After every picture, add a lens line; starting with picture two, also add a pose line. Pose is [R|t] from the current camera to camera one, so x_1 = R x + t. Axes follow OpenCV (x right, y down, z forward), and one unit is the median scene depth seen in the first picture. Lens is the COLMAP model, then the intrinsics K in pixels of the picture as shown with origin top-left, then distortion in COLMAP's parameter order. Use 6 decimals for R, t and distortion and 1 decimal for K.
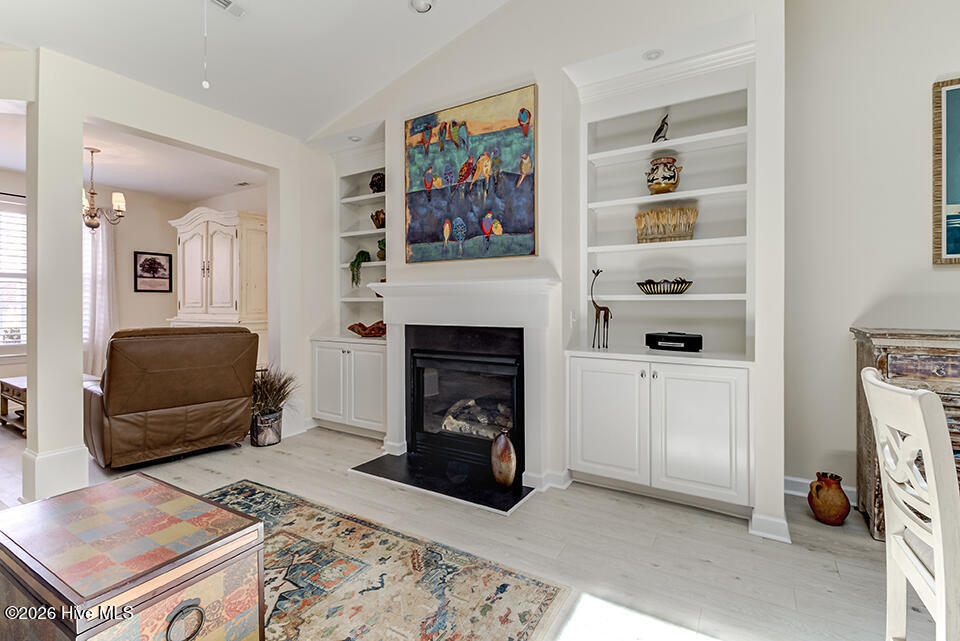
lens RADIAL K [[443.6, 0, 481.1], [0, 443.6, 312.6], [0, 0, 1]] dist [0.005750, -0.001525]
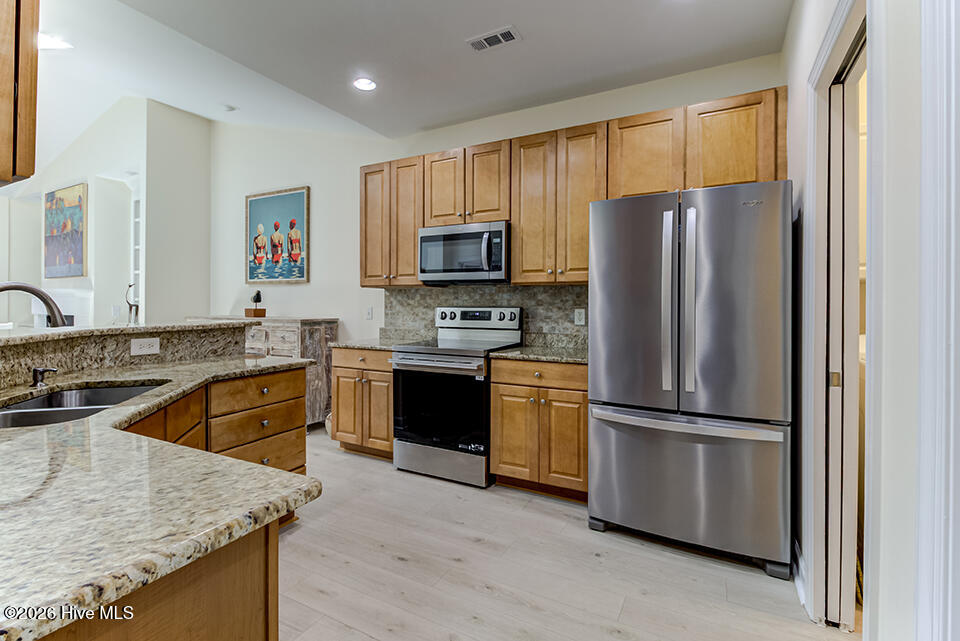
lens RADIAL K [[443.6, 0, 481.8], [0, 443.6, 310.6], [0, 0, 1]] dist [0.005750, -0.001525]
pose [[0.998961, 0.007363, 0.044977, 1.375396], [-0.007049, 0.999950, -0.007125, 0.013015], [-0.045027, 0.006801, 0.998963, -0.743632]]
